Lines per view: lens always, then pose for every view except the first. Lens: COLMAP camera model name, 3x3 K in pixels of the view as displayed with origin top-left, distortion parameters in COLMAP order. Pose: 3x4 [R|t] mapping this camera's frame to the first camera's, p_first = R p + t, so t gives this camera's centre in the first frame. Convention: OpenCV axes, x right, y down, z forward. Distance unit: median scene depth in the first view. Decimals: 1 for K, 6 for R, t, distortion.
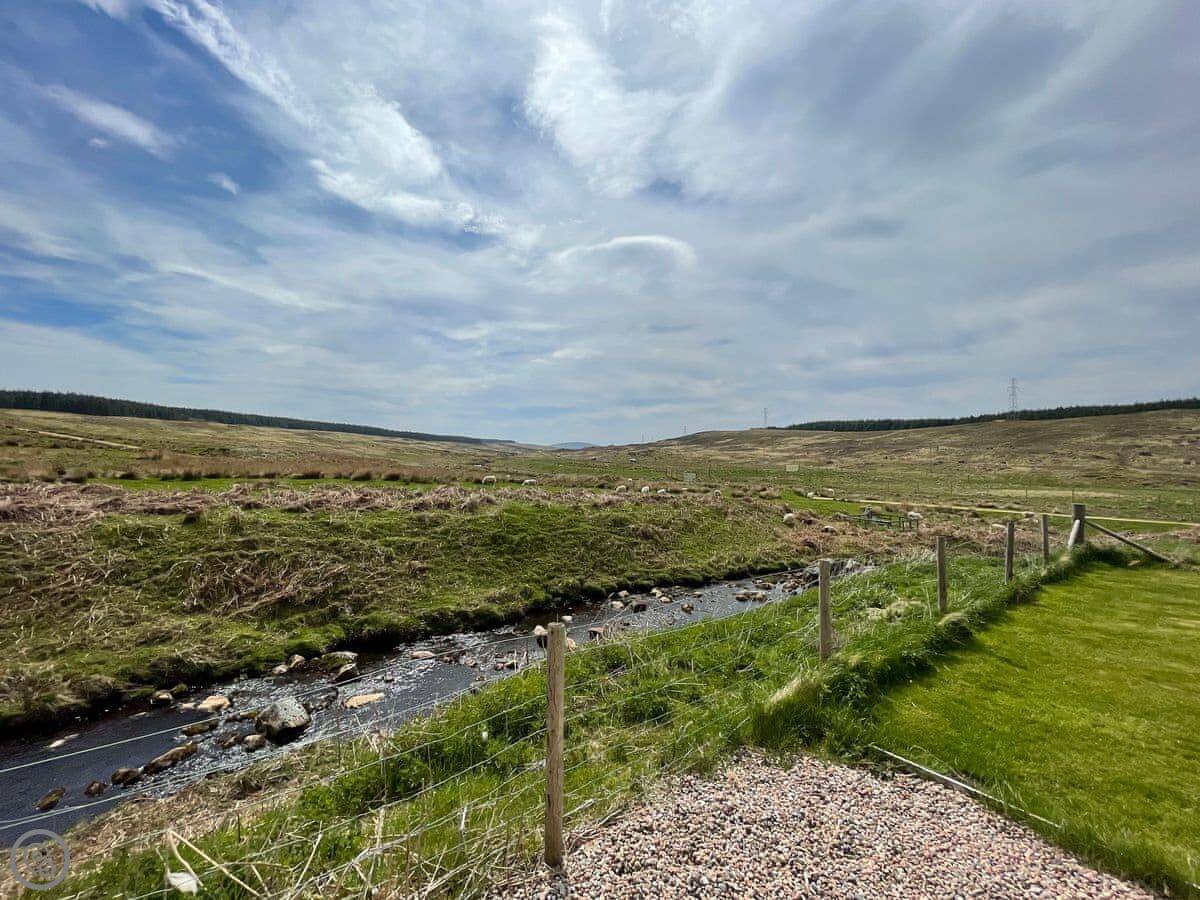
lens RADIAL K [[481.2, 0, 600.9], [0, 481.2, 453.5], [0, 0, 1]] dist [-0.000832, -0.000419]
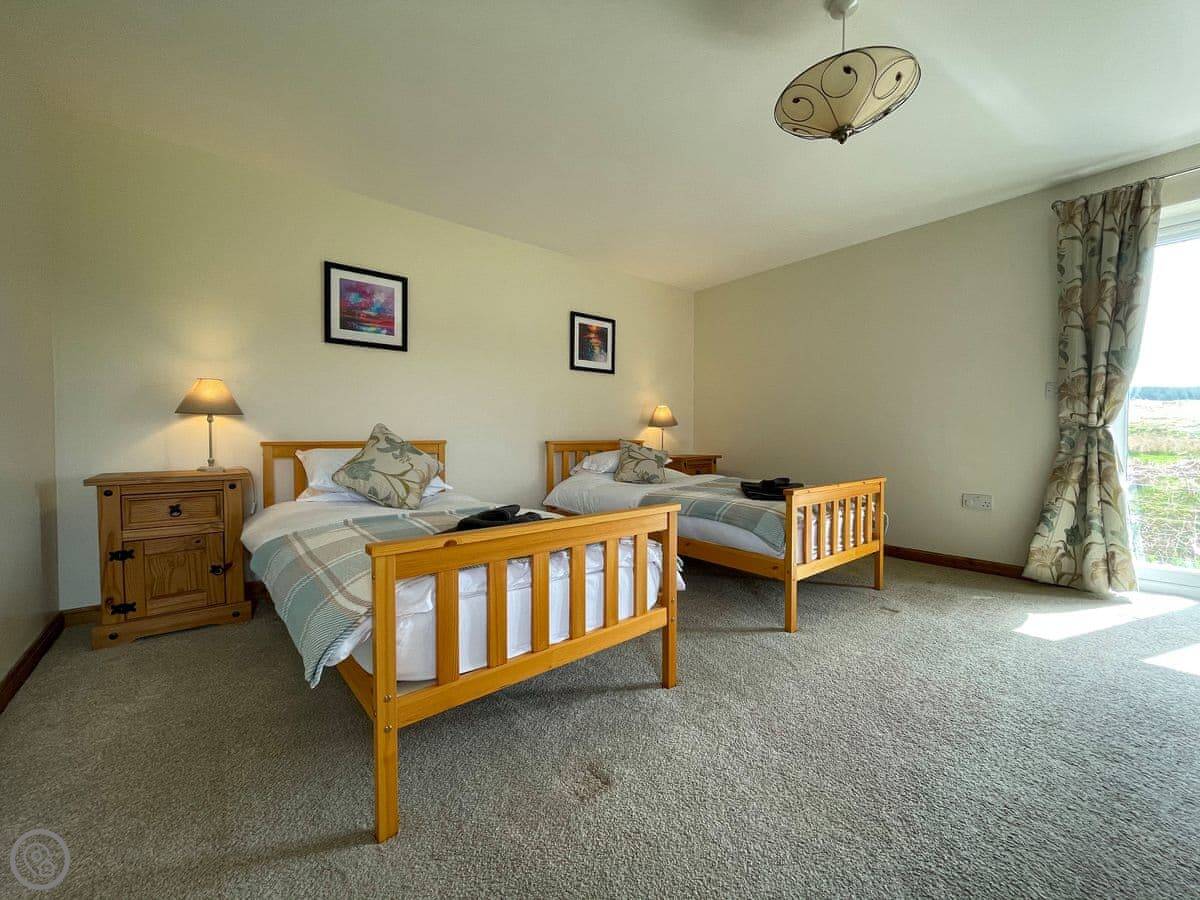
lens RADIAL K [[481.2, 0, 601.8], [0, 481.2, 449.8], [0, 0, 1]] dist [-0.000832, -0.000419]
pose [[0.048347, 0.007459, -0.998803, 0.149804], [0.017785, 0.999807, 0.008328, 0.021076], [0.998672, -0.018166, 0.048205, -0.223143]]
